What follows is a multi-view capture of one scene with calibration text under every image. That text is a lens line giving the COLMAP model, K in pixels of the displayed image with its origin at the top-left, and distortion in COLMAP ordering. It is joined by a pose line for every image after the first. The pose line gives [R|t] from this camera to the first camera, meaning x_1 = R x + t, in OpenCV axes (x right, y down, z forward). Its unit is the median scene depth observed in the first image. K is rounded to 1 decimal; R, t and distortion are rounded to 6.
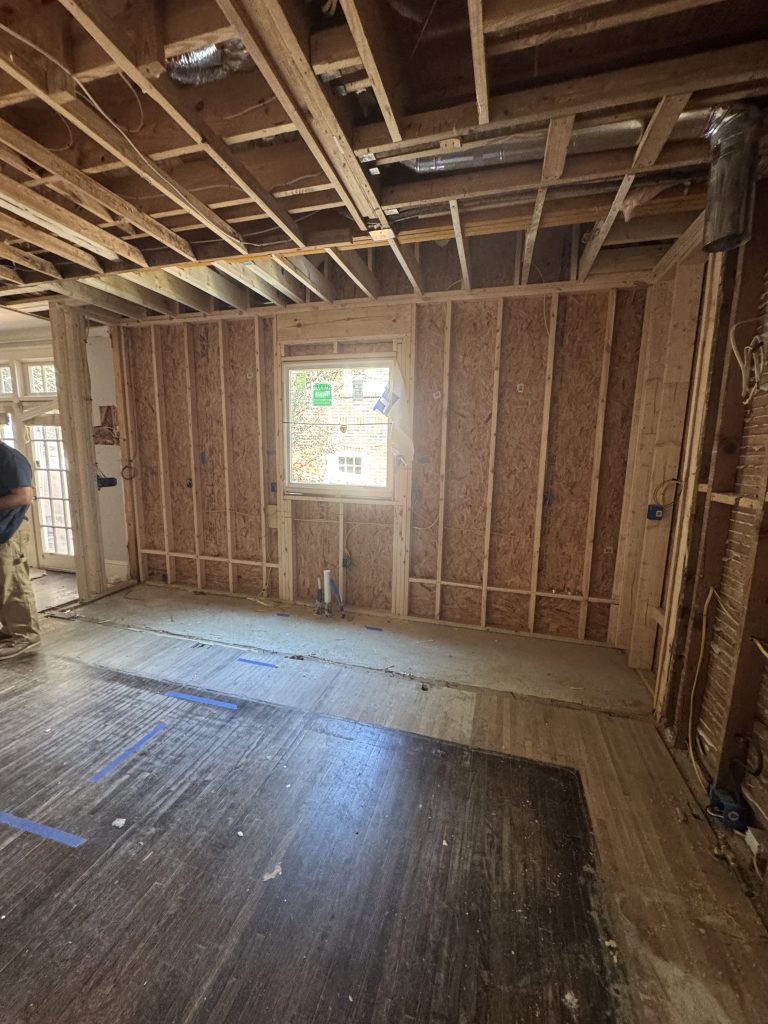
lens RADIAL K [[405.6, 0, 384.7], [0, 405.6, 510.0], [0, 0, 1]] dist [-0.002689, 0.000390]
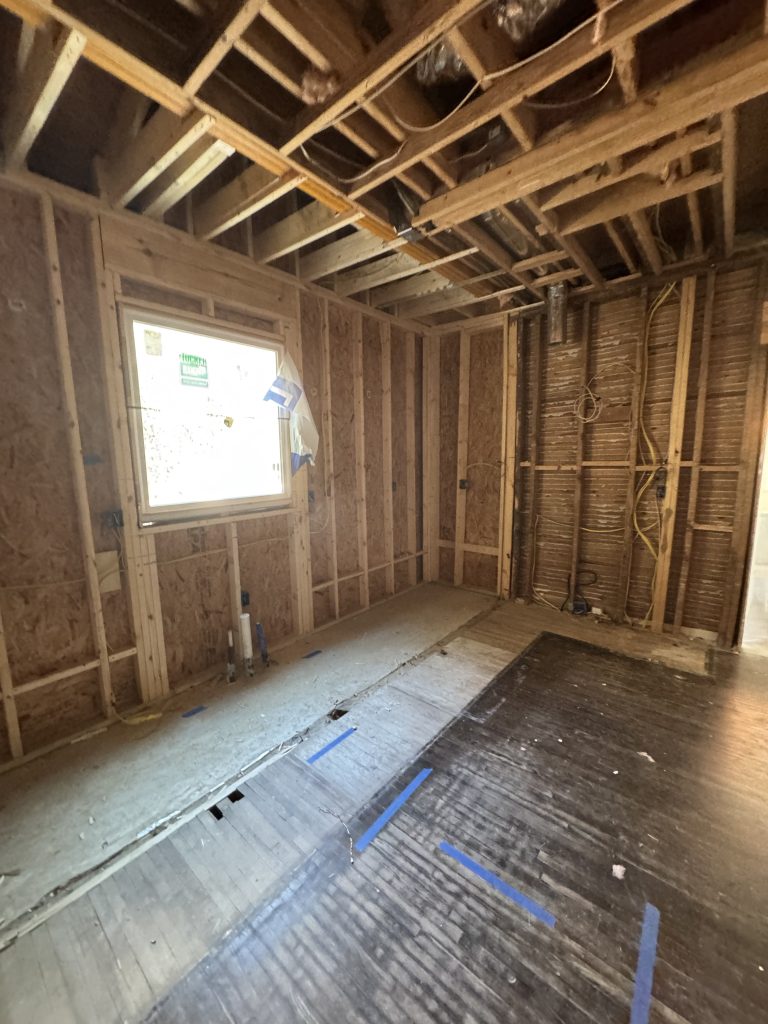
lens RADIAL K [[405.6, 0, 384.7], [0, 405.6, 510.0], [0, 0, 1]] dist [-0.002689, 0.000390]
pose [[0.406698, -0.151347, 0.900939, -0.959339], [0.154125, 0.983413, 0.095627, -0.098660], [-0.900468, 0.099965, 0.423278, 0.630762]]
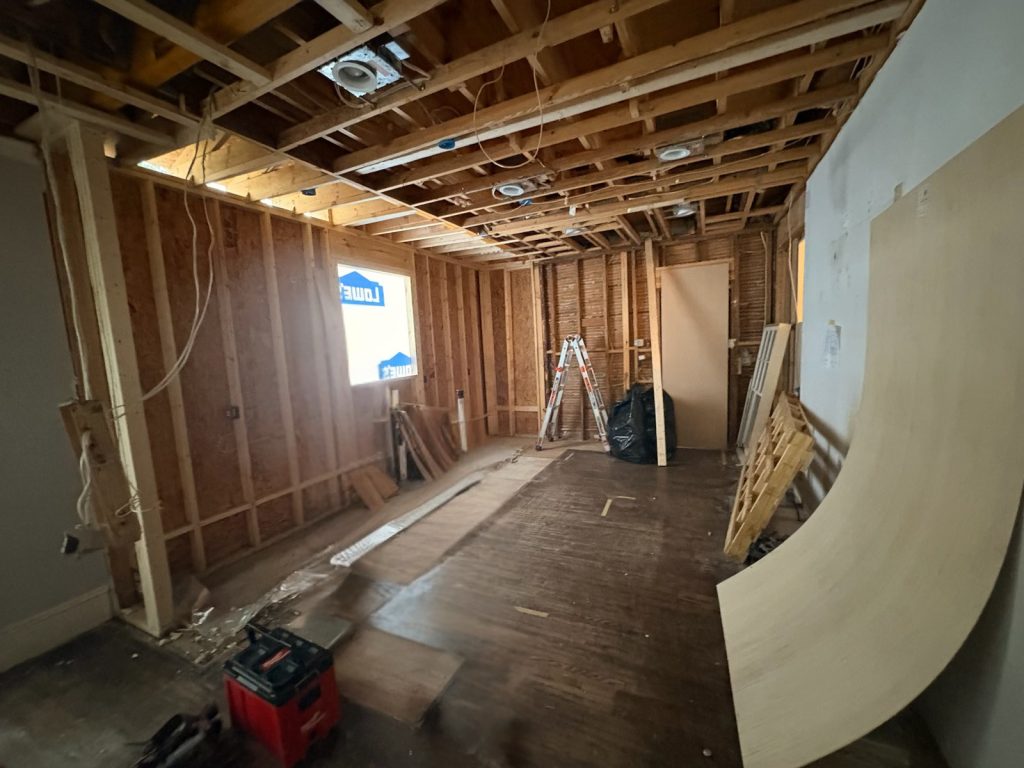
lens RADIAL K [[405.6, 0, 512.0], [0, 405.6, 384.0], [0, 0, 1]] dist [-0.002689, 0.000390]
pose [[0.161448, -0.132311, 0.977972, -1.815865], [0.196337, 0.975469, 0.099560, -0.140839], [-0.967154, 0.175938, 0.183465, 0.586459]]
